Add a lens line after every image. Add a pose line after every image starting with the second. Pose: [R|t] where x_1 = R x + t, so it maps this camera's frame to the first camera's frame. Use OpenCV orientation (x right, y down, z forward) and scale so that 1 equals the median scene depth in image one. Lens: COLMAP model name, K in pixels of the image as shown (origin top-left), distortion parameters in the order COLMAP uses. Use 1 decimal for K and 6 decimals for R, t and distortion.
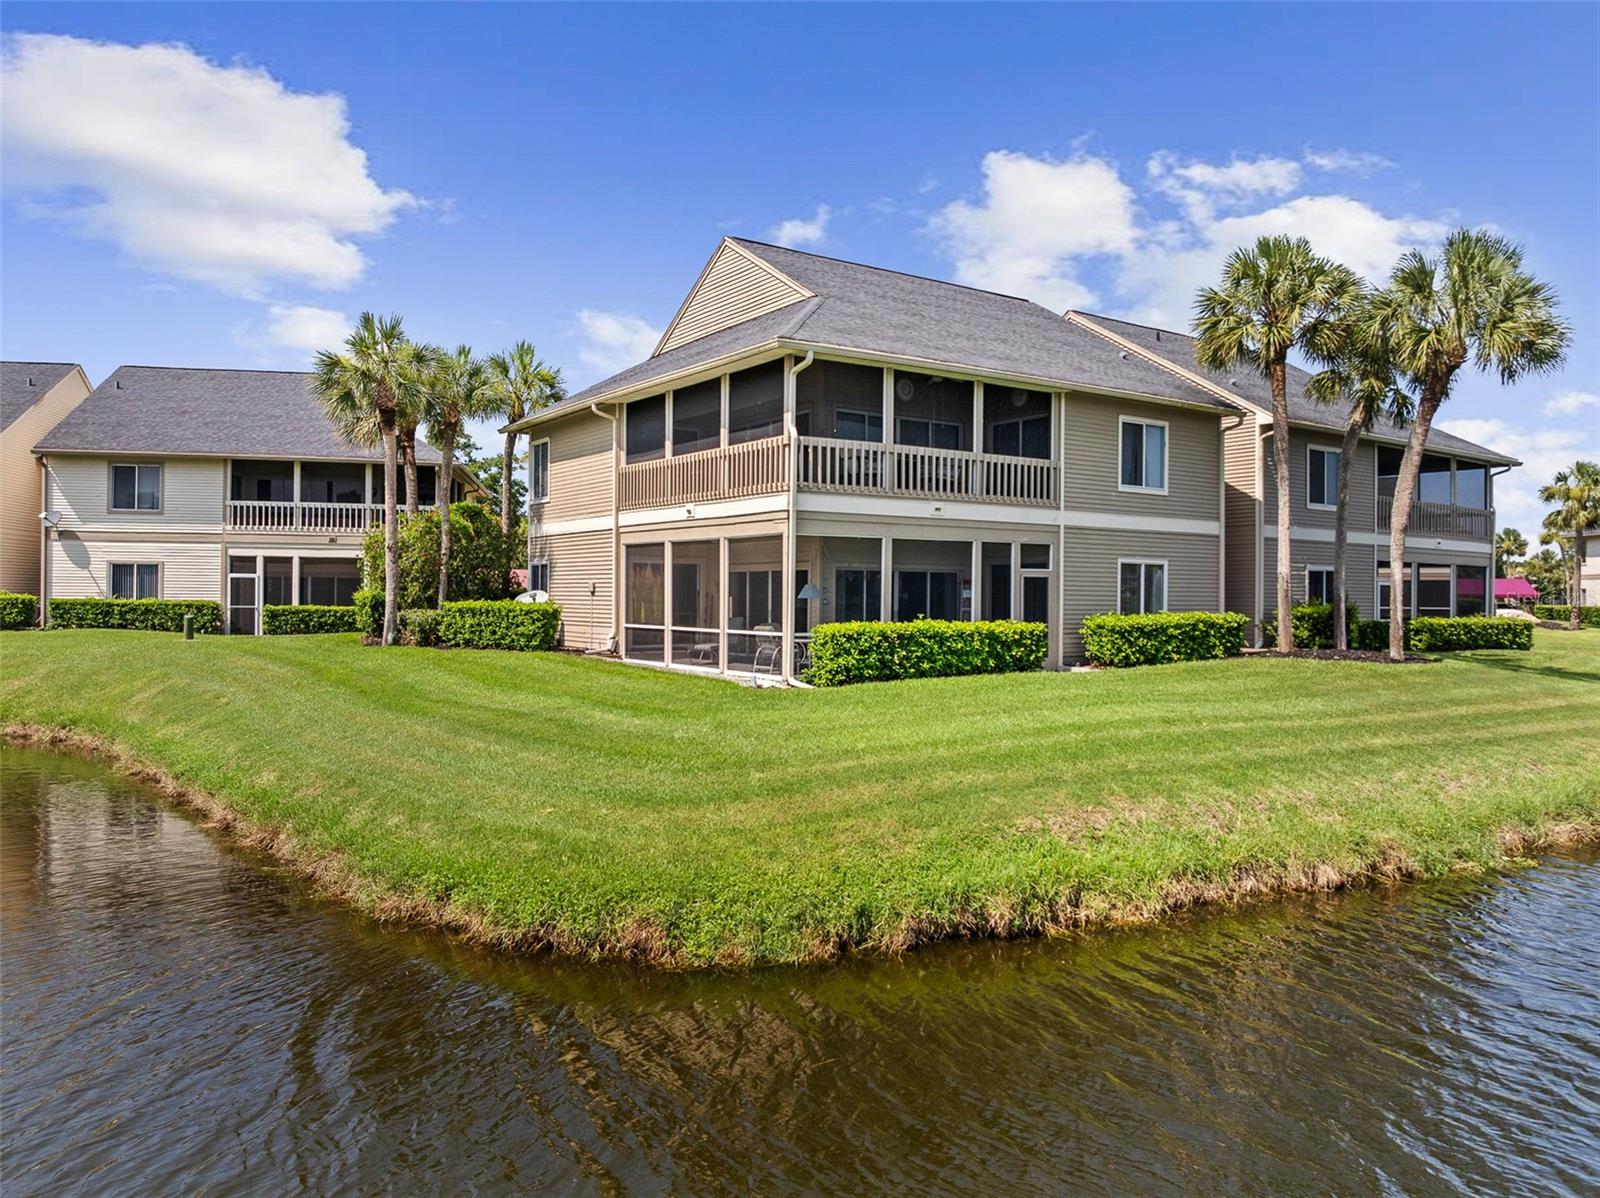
lens RADIAL K [[1132.9, 0, 800.3], [0, 1132.9, 593.8], [0, 0, 1]] dist [-0.040006, -0.002074]
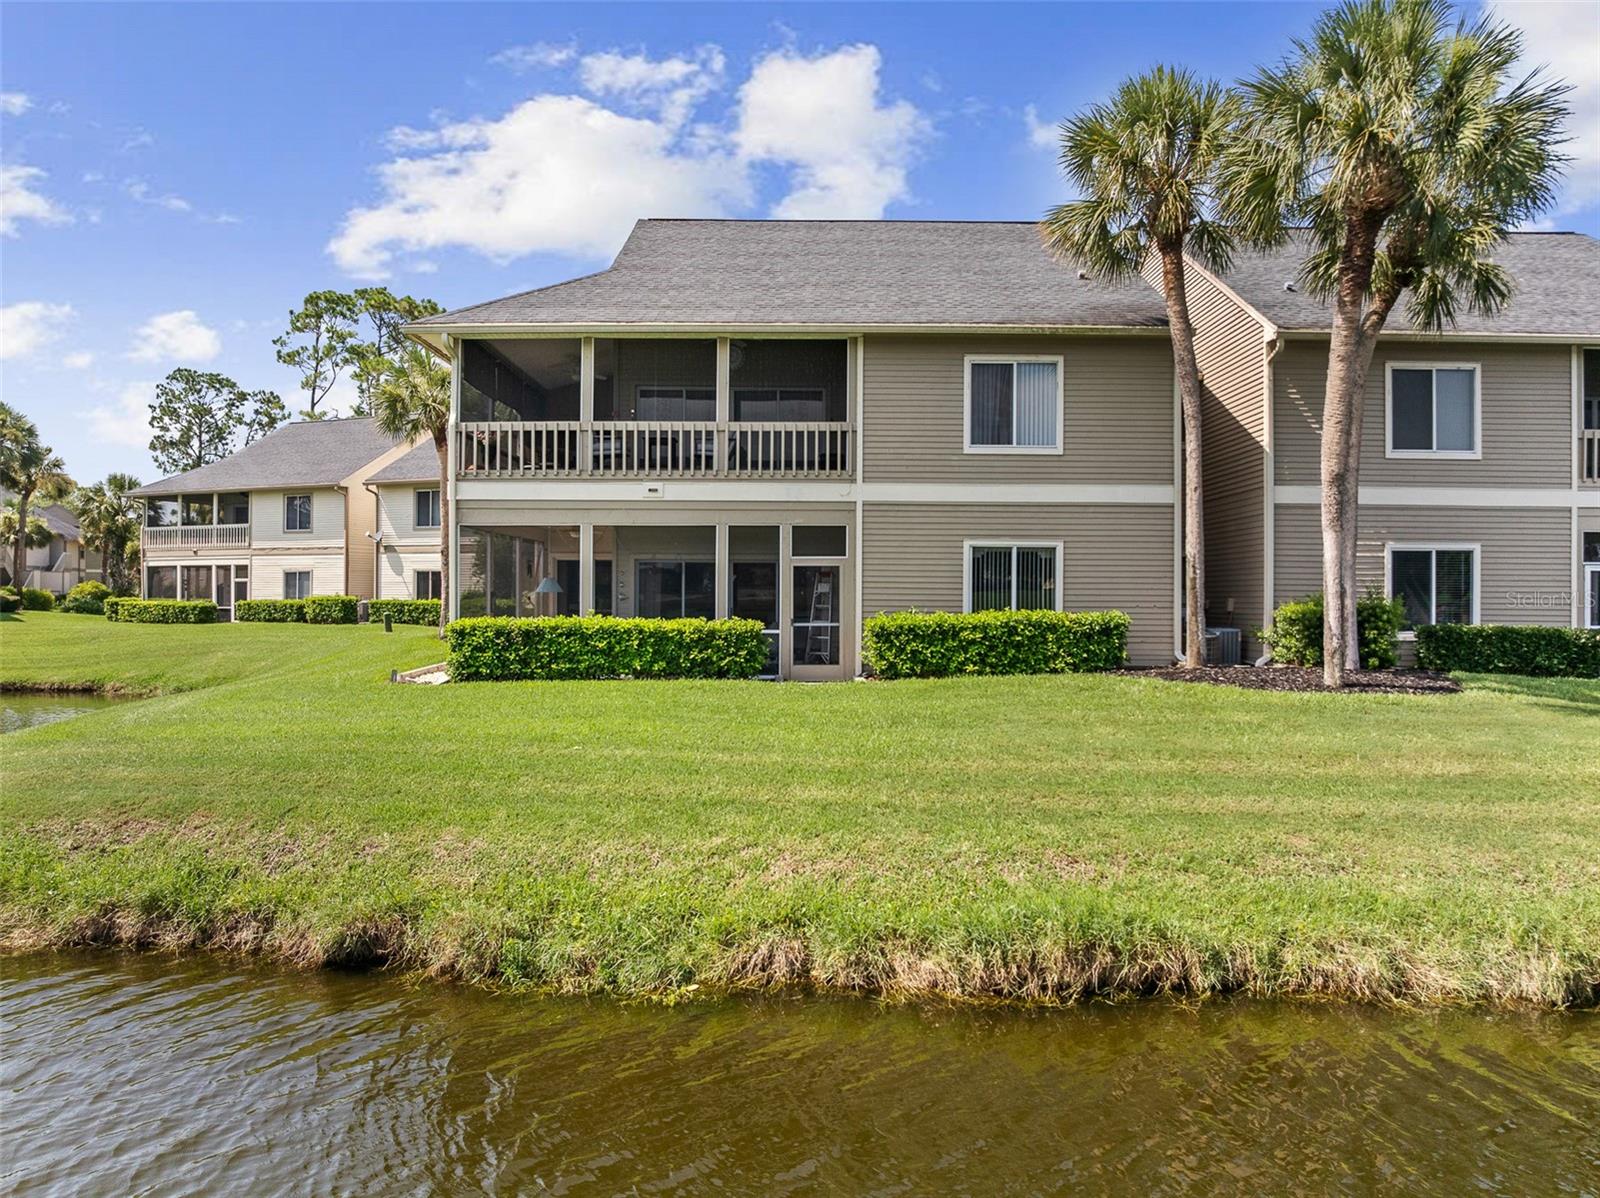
lens RADIAL K [[1132.9, 0, 800.3], [0, 1132.9, 593.8], [0, 0, 1]] dist [-0.040006, -0.002074]
pose [[0.829448, -0.005311, -0.558559, 0.646868], [0.001593, 0.999973, -0.007144, 0.011037], [0.558582, 0.005036, 0.829434, 0.305684]]
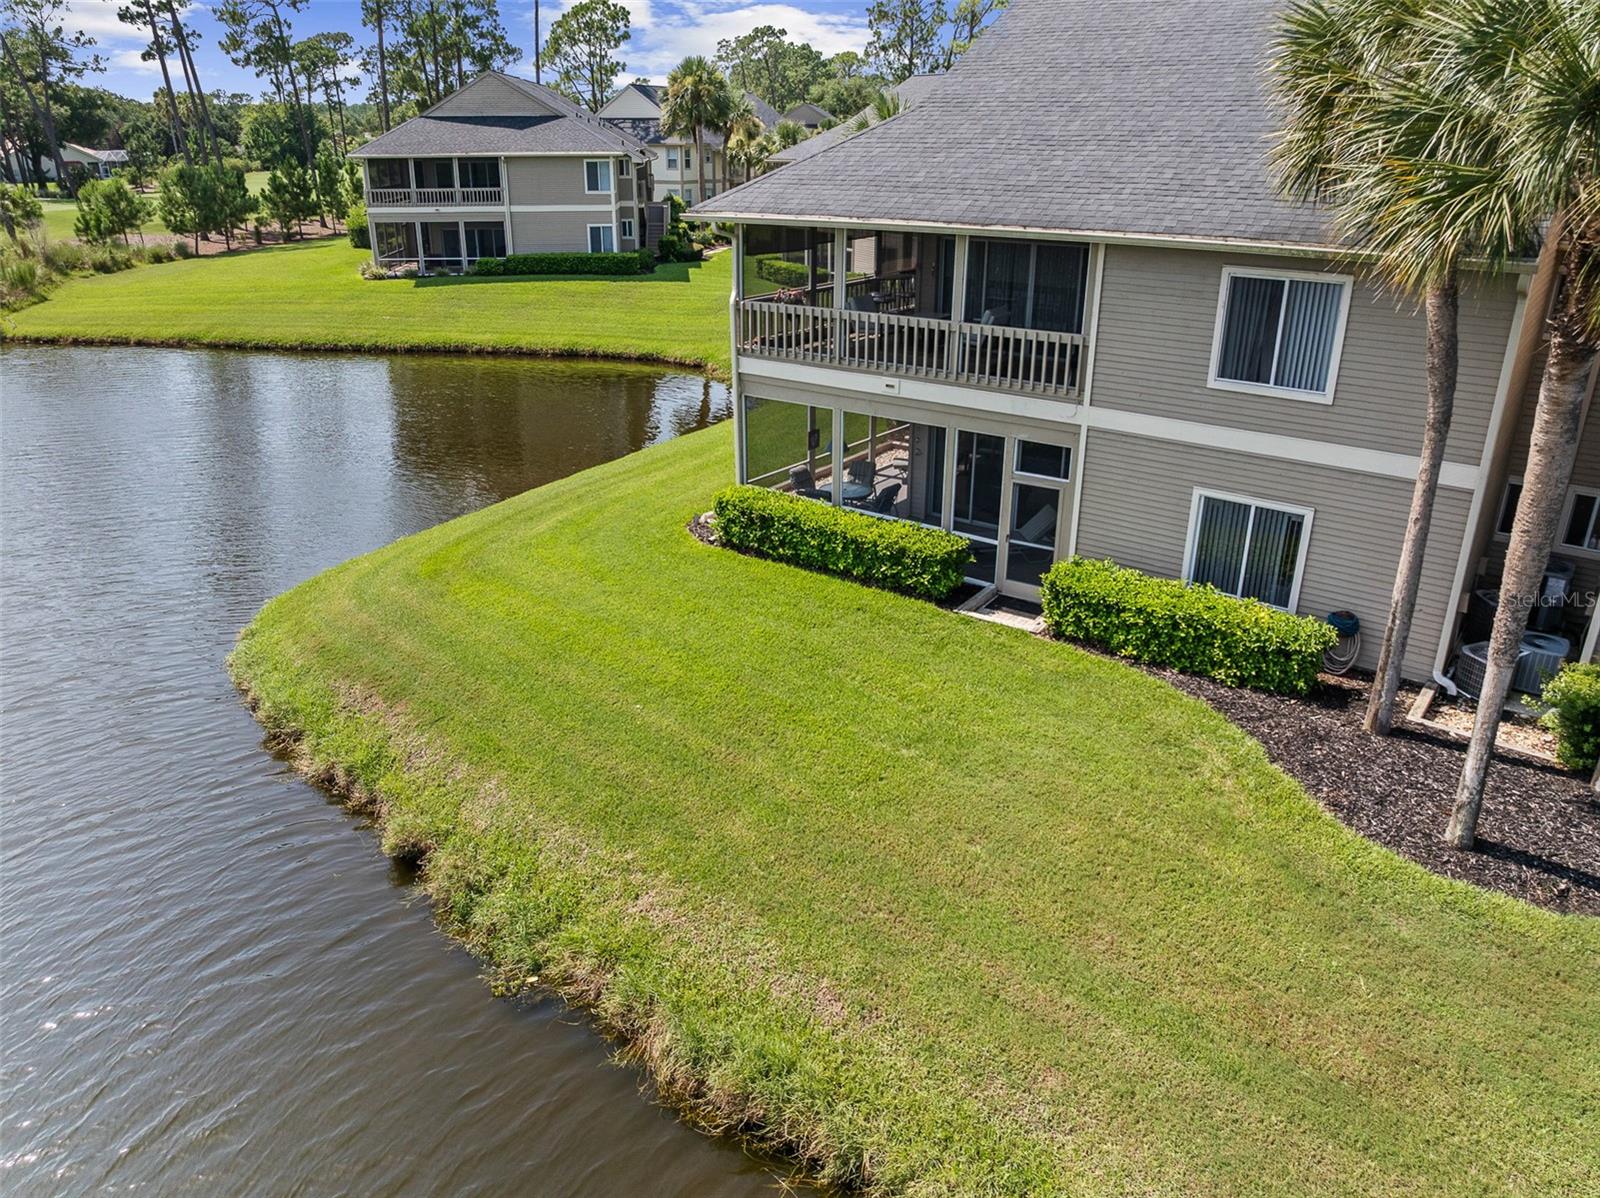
lens RADIAL K [[1132.9, 0, 800.3], [0, 1132.9, 593.8], [0, 0, 1]] dist [-0.040006, -0.002074]
pose [[0.318290, 0.351278, -0.880509, 0.847935], [0.001092, 0.928677, 0.370889, -0.229188], [0.947993, -0.119012, 0.295204, 0.599798]]
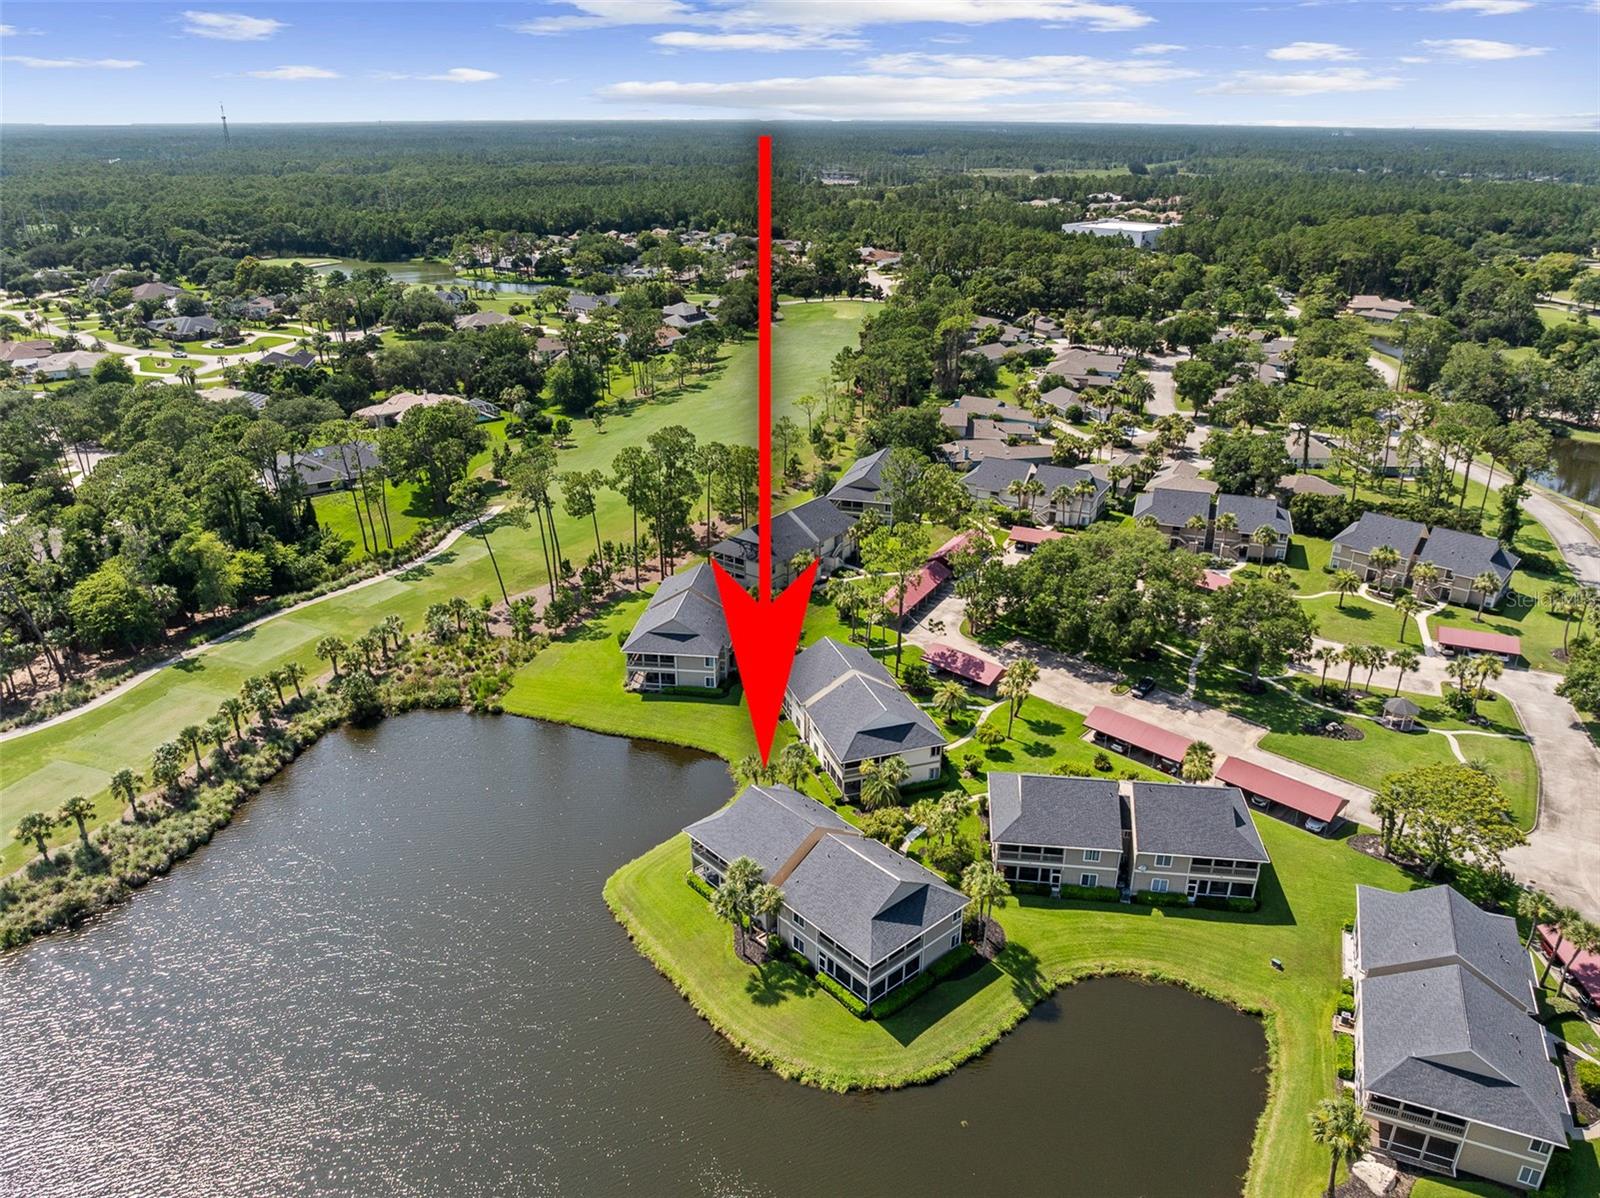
lens RADIAL K [[1142.2, 0, 798.9], [0, 1142.2, 567.6], [0, 0, 1]] dist [-0.039501, -0.000973]
pose [[0.124013, 0.356777, -0.925922, 4.236103], [0.003208, 0.932976, 0.359925, -3.029112], [0.992275, -0.047605, 0.114556, 0.786862]]
